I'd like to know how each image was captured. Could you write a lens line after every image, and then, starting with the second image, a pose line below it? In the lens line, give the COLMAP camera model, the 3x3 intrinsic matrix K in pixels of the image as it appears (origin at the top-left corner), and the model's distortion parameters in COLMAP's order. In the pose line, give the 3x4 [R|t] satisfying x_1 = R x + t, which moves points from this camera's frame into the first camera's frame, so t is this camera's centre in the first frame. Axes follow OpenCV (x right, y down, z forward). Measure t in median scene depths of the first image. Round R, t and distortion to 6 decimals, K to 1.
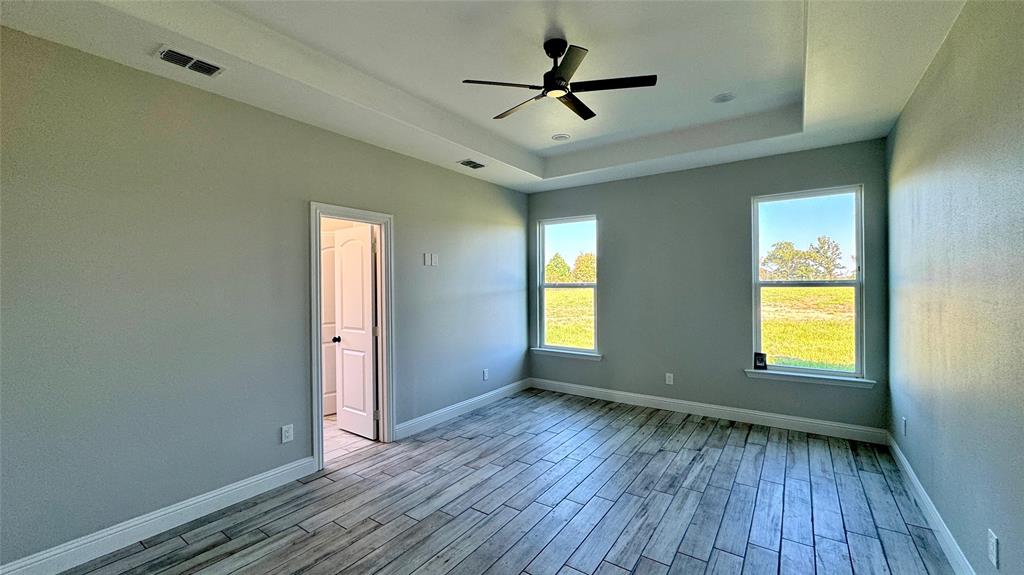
lens RADIAL K [[409.0, 0, 511.7], [0, 409.0, 286.4], [0, 0, 1]] dist [-0.002752, 0.000460]
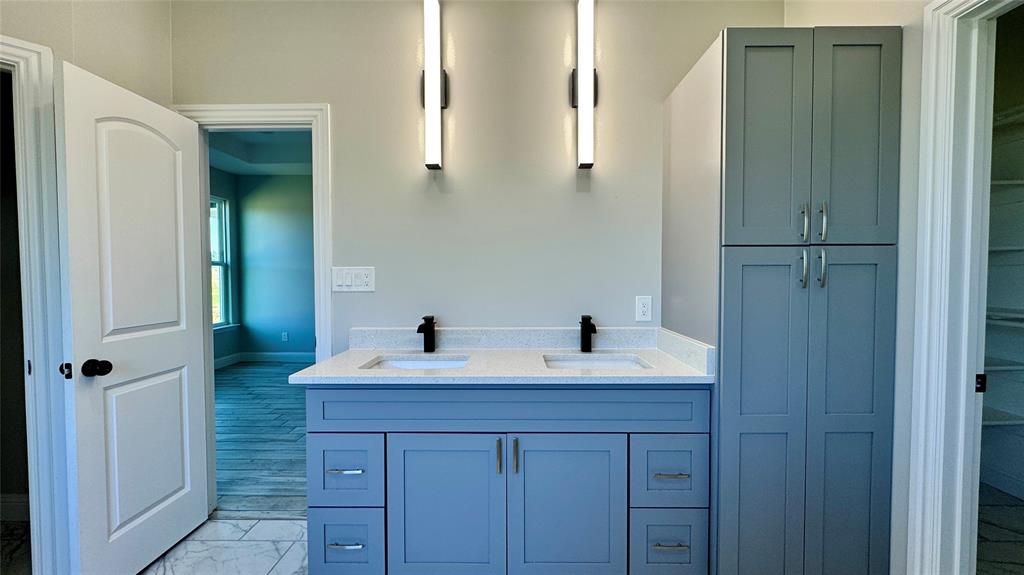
lens RADIAL K [[409.0, 0, 512.6], [0, 409.0, 290.7], [0, 0, 1]] dist [-0.002752, 0.000460]
pose [[-0.574148, -0.019013, 0.818531, -1.067252], [0.005436, 0.999620, 0.027033, 0.058736], [-0.818734, 0.019970, -0.573826, 1.021256]]
